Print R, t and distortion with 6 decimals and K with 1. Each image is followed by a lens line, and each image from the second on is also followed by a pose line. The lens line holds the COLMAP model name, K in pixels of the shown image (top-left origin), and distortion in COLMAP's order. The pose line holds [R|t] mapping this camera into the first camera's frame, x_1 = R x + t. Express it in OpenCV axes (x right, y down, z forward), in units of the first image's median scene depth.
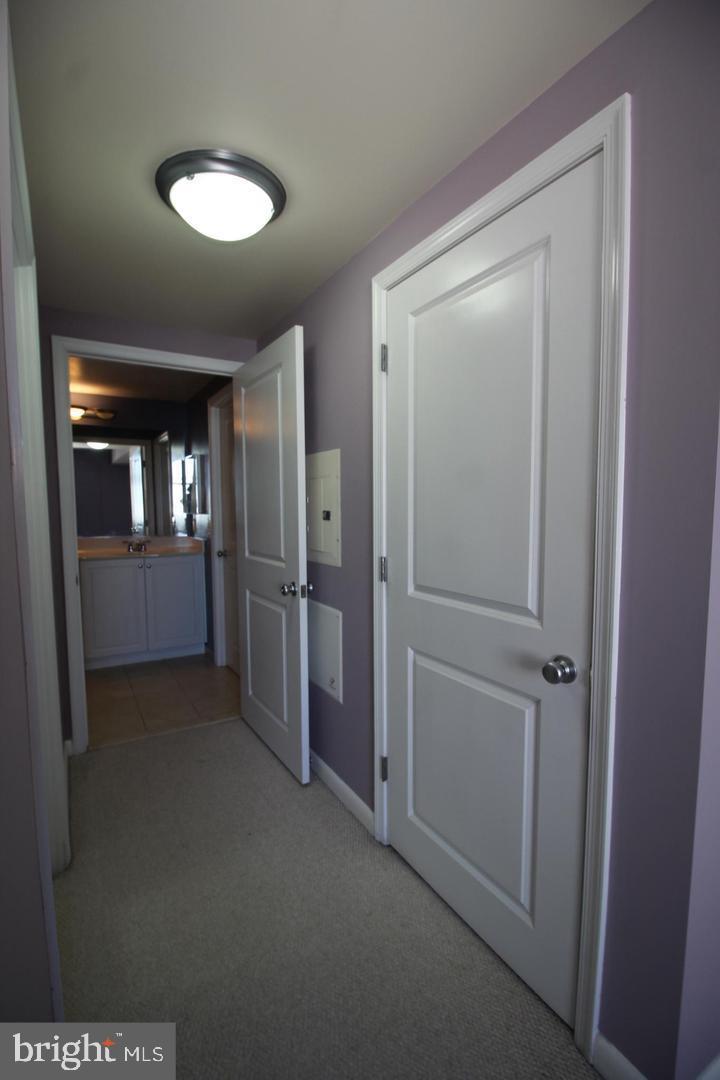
lens RADIAL K [[497.7, 0, 362.3], [0, 497.7, 543.2], [0, 0, 1]] dist [-0.001316, -0.013419]
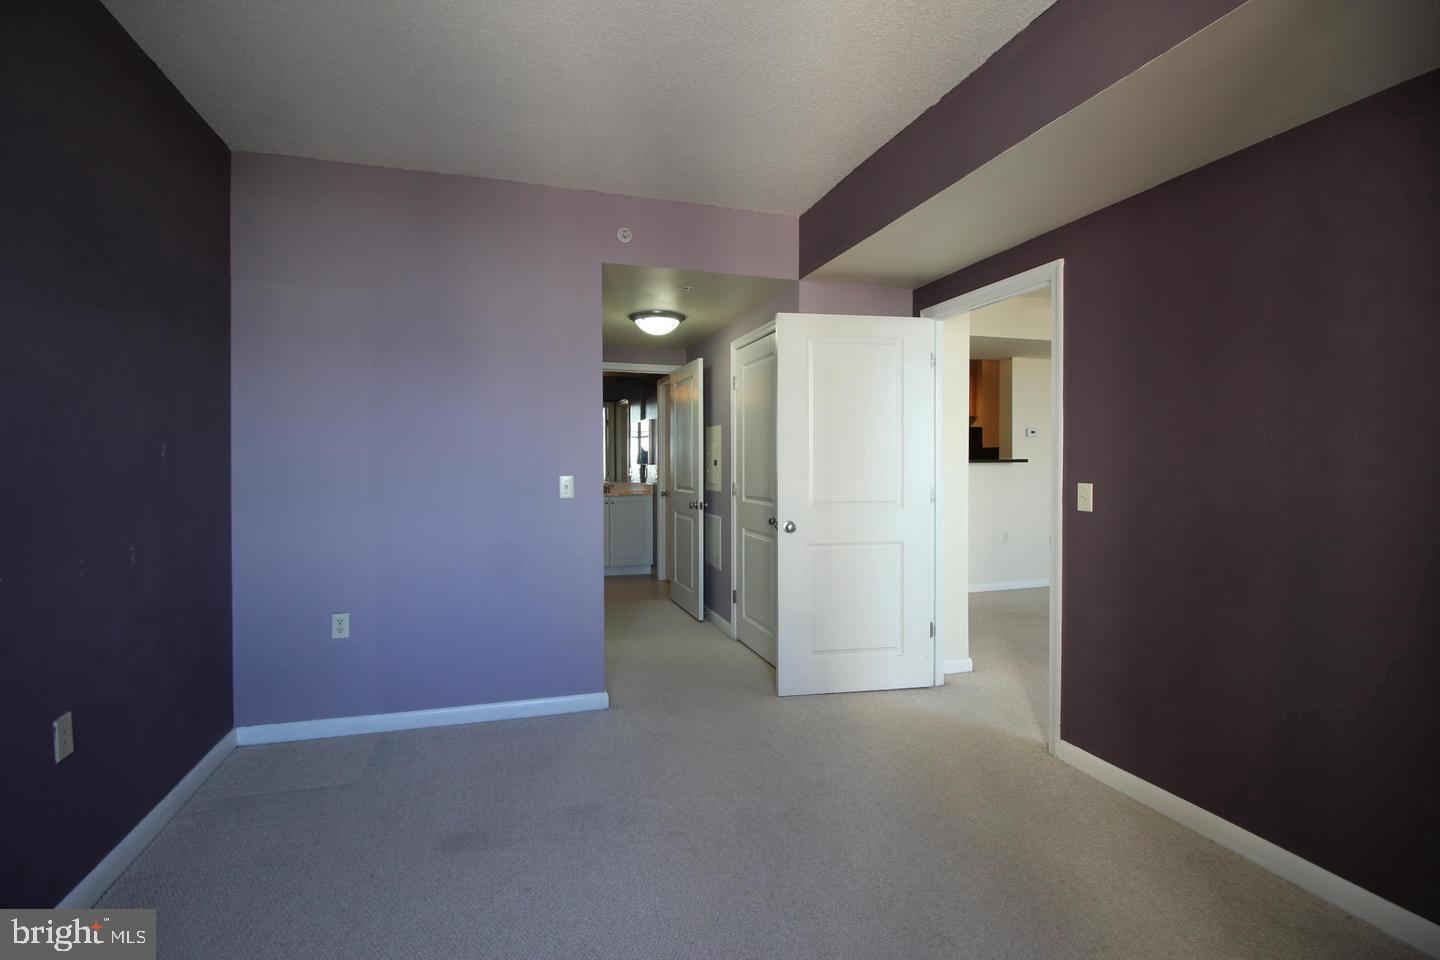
lens RADIAL K [[663.6, 0, 713.5], [0, 663.6, 467.0], [0, 0, 1]] dist [-0.001316, -0.013419]
pose [[0.972978, 0.007222, -0.230784, 0.445523], [-0.022297, 0.997778, -0.062779, 0.102154], [0.229818, 0.066228, 0.970978, -1.219943]]
